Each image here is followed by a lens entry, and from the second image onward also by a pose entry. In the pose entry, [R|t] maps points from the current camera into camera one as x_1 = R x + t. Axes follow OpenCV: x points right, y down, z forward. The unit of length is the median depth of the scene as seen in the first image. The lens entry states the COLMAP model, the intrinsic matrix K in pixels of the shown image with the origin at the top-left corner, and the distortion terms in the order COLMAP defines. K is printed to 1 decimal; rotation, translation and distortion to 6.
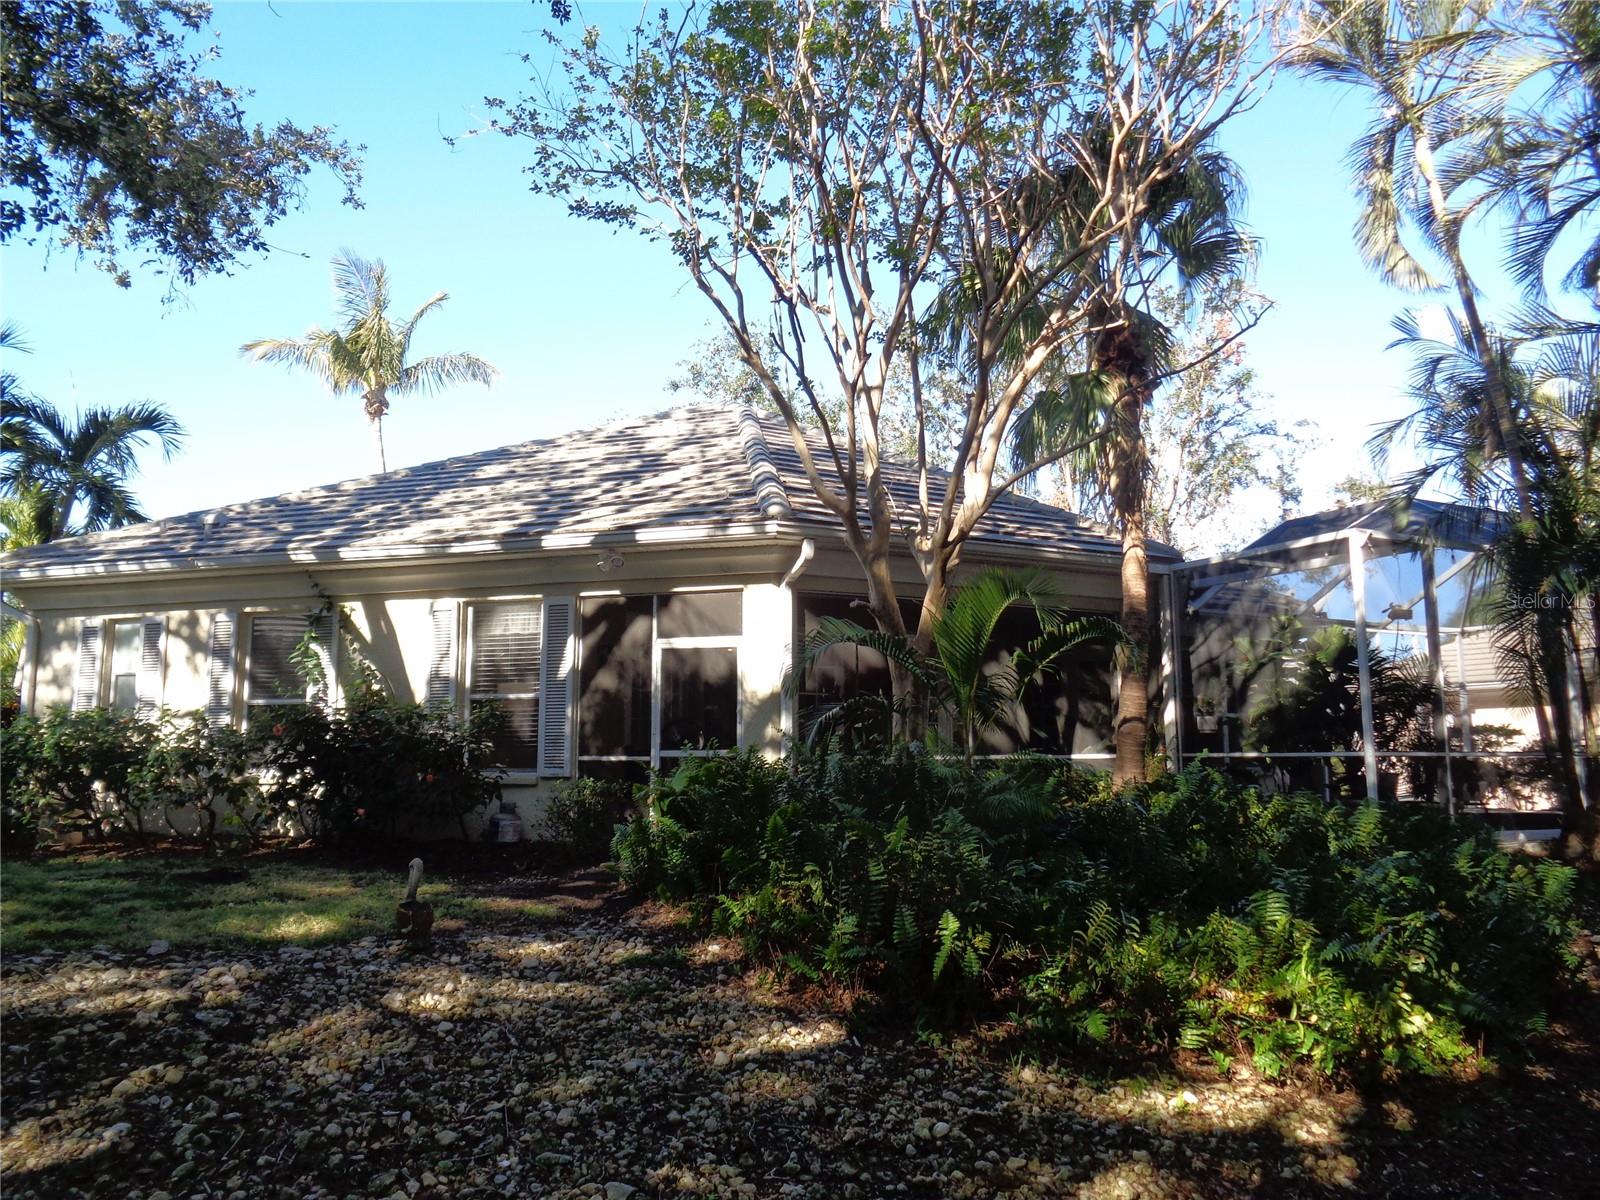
lens RADIAL K [[1229.8, 0, 800.0], [0, 1229.8, 600.0], [0, 0, 1]] dist [0.028786, 0.010046]
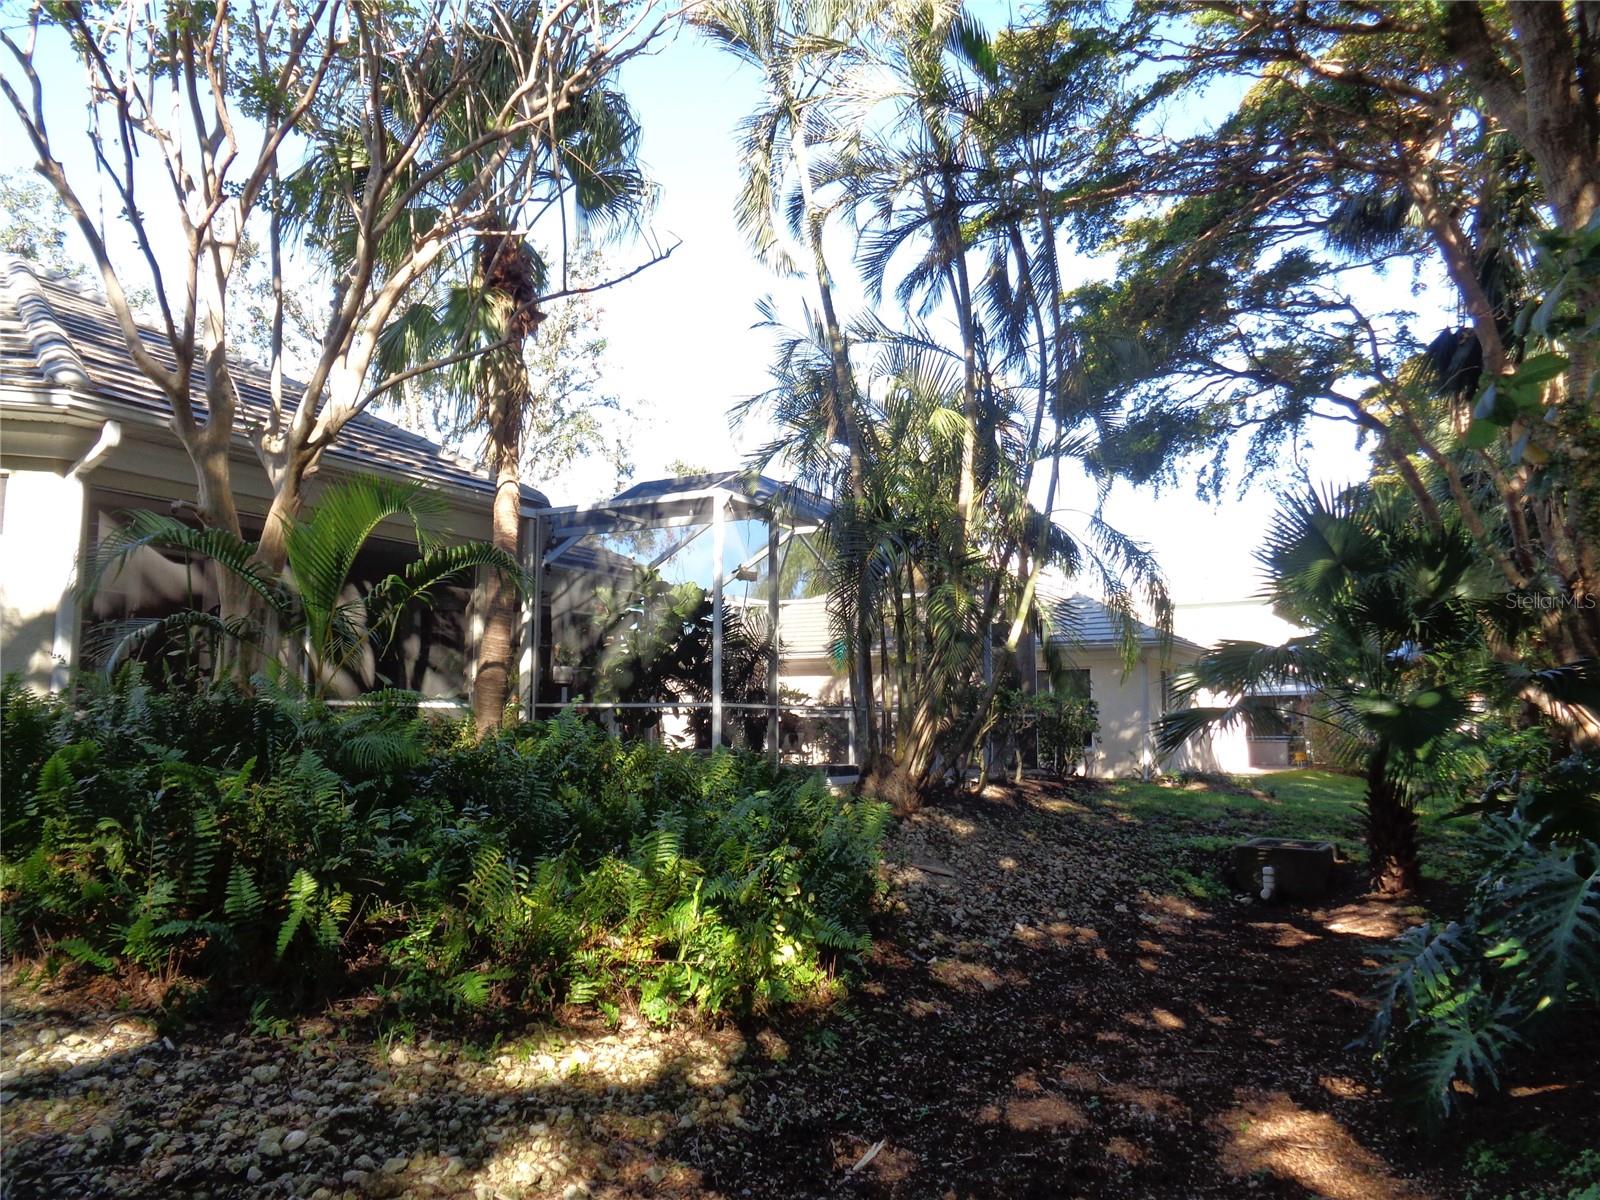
lens RADIAL K [[1222.7, 0, 800.0], [0, 1222.7, 600.0], [0, 0, 1]] dist [0.006822, 0.009850]
pose [[0.851059, 0.066754, 0.520809, -0.026130], [-0.079114, 0.996864, 0.001509, 0.036244], [-0.519075, -0.042488, 0.853672, 0.111505]]
